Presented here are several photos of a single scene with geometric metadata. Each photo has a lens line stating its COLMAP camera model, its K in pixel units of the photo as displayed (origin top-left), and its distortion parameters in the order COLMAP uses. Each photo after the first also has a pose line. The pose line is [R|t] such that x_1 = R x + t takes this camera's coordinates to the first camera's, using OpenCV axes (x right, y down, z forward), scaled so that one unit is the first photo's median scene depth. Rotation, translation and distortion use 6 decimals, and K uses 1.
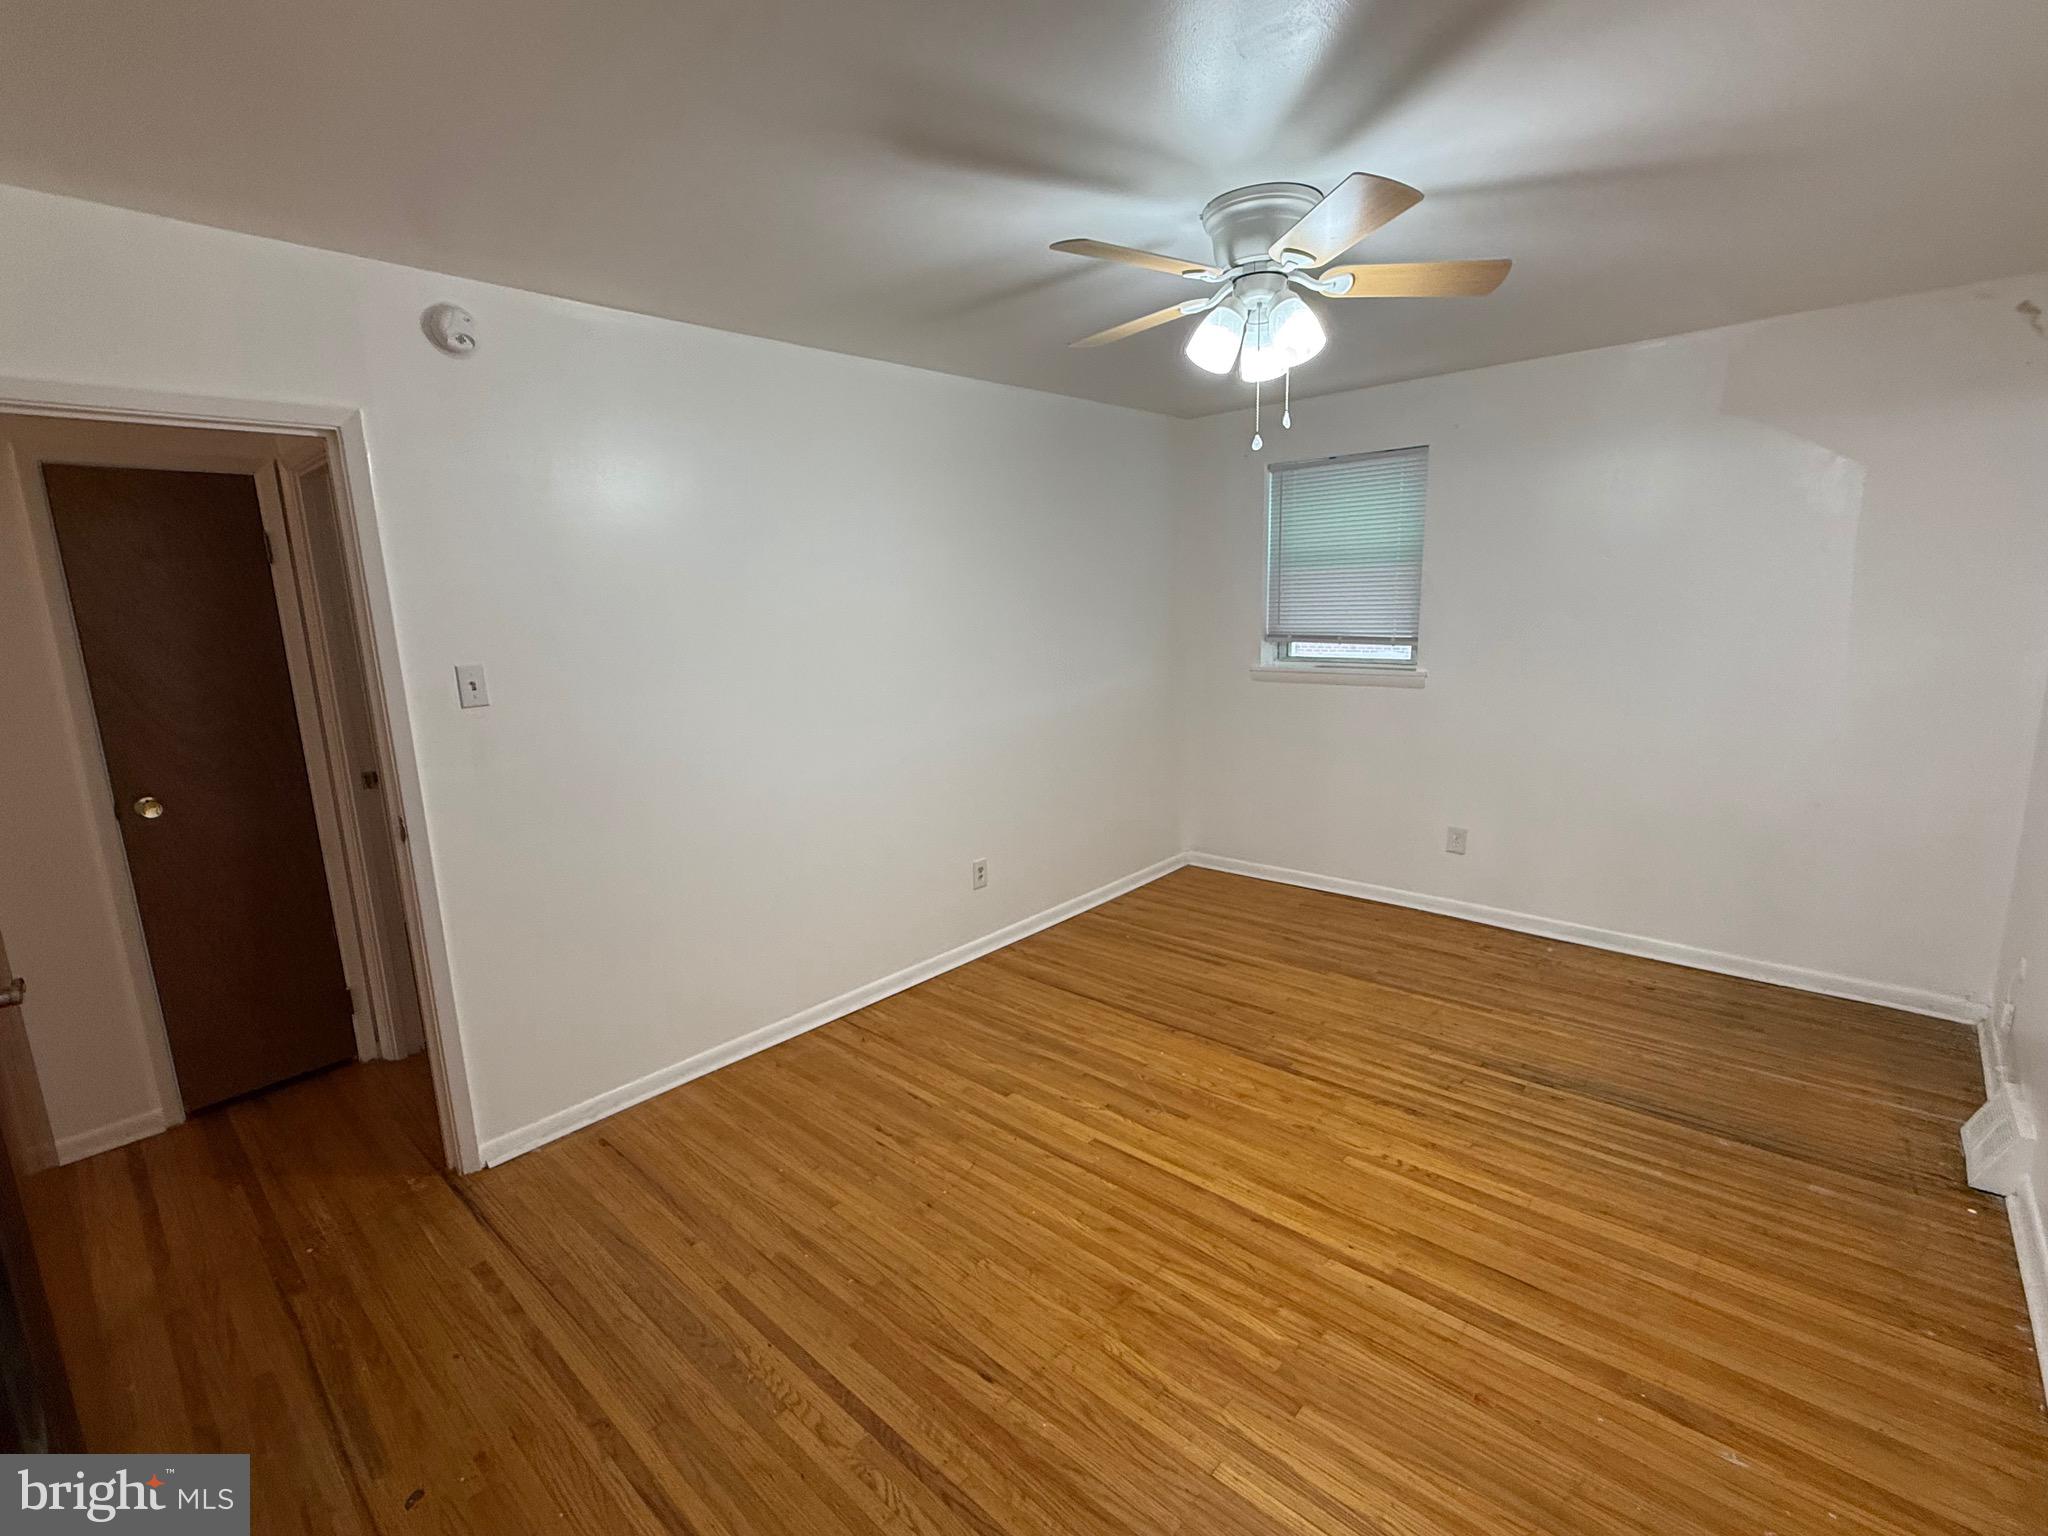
lens RADIAL K [[922.6, 0, 1024.2], [0, 922.6, 767.8], [0, 0, 1]] dist [-0.001015, -0.000677]
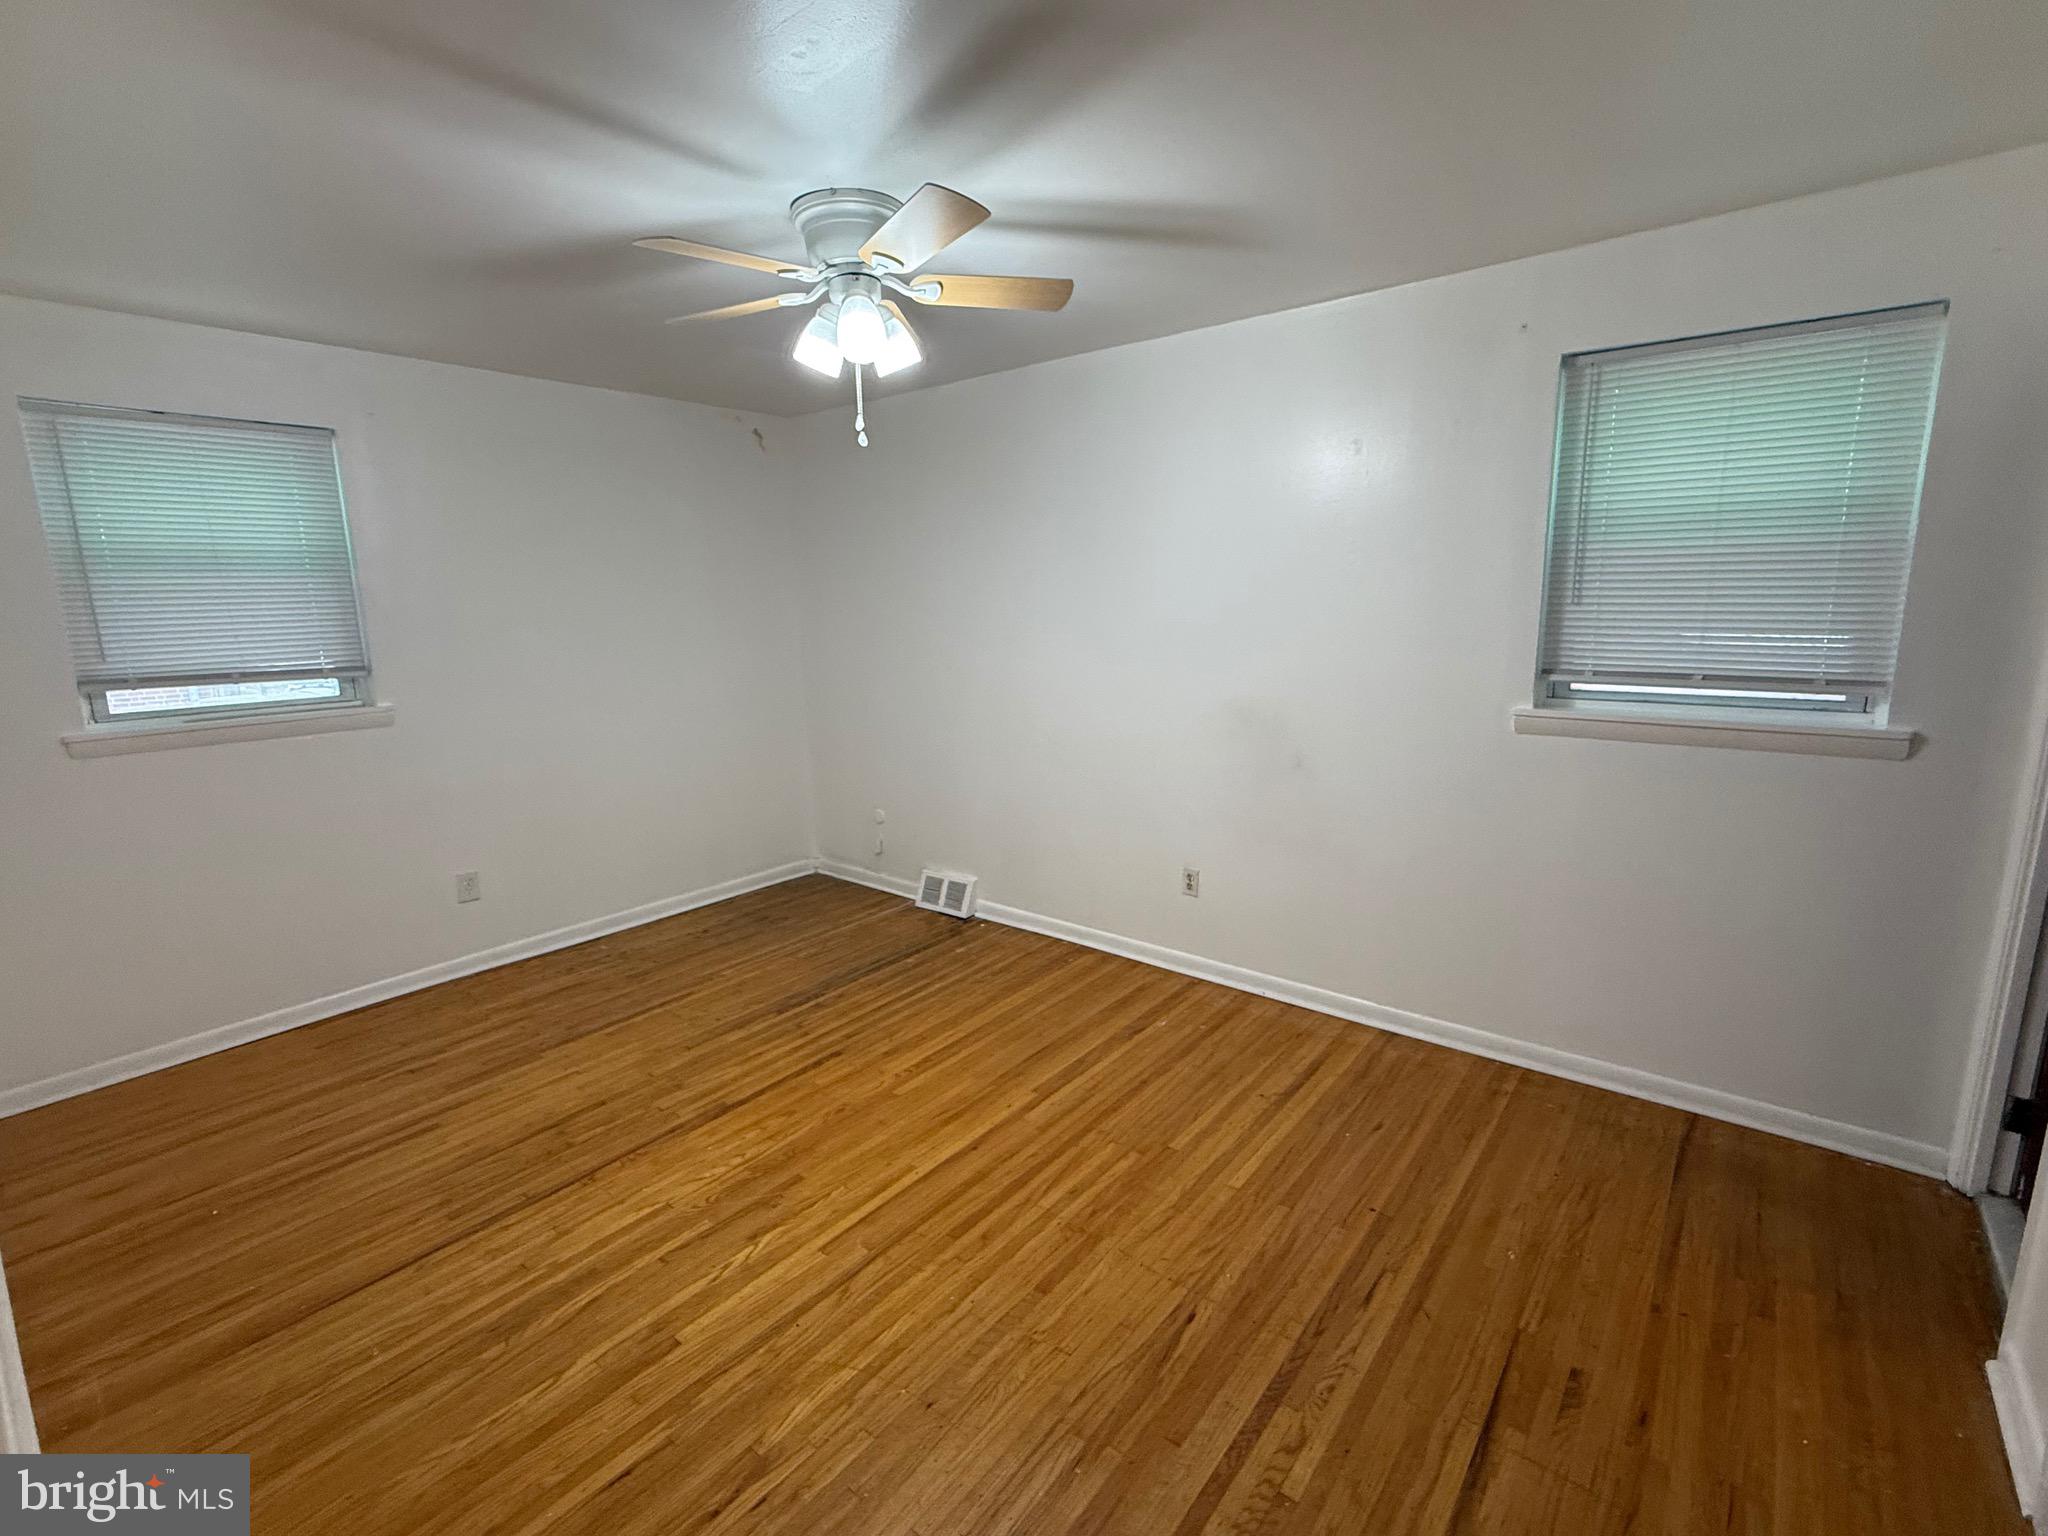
lens RADIAL K [[922.6, 0, 1024.8], [0, 922.6, 766.2], [0, 0, 1]] dist [-0.001015, -0.000677]
pose [[-0.056325, -0.153523, 0.986539, -0.621682], [0.209576, 0.964275, 0.162024, -0.096350], [-0.976169, 0.215881, -0.022138, 0.691343]]
